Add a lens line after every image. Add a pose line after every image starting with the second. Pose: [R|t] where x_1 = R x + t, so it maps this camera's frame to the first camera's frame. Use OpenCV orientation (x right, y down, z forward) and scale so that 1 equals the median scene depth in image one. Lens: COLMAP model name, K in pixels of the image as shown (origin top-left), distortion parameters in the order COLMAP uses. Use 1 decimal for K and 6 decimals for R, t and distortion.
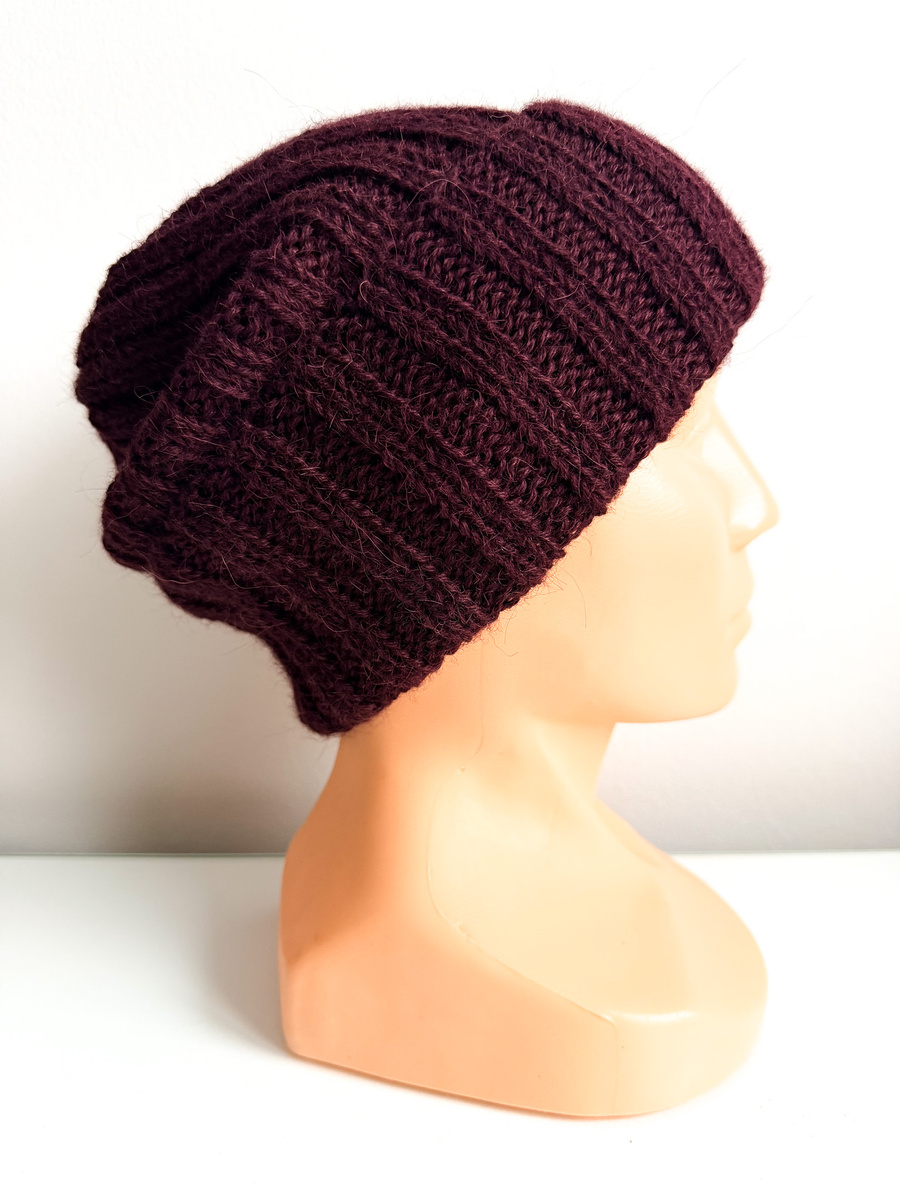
lens RADIAL K [[840.3, 0, 446.1], [0, 840.3, 596.6], [0, 0, 1]] dist [-0.009072, -0.014734]
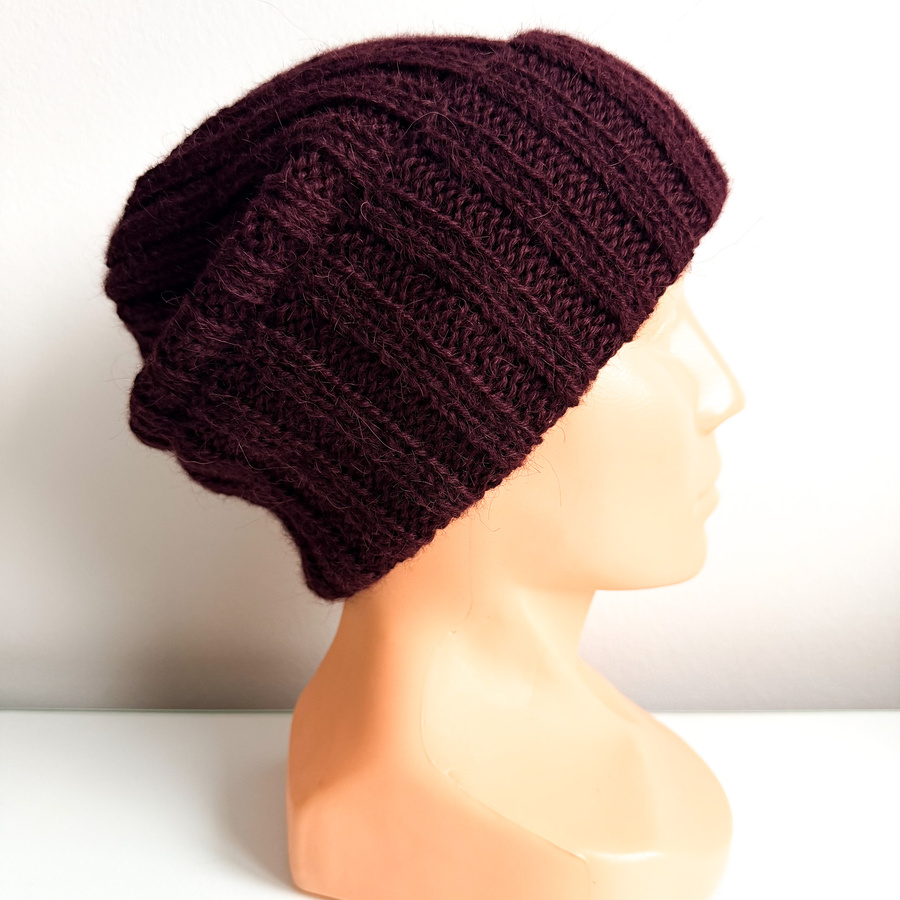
lens RADIAL K [[859.0, 0, 452.0], [0, 859.0, 452.1], [0, 0, 1]] dist [0.016101, 0.000000]
pose [[0.999950, 0.004222, -0.009108, 0.031242], [-0.004271, 0.999977, -0.005300, -0.029158], [0.009086, 0.005339, 0.999944, -0.155055]]
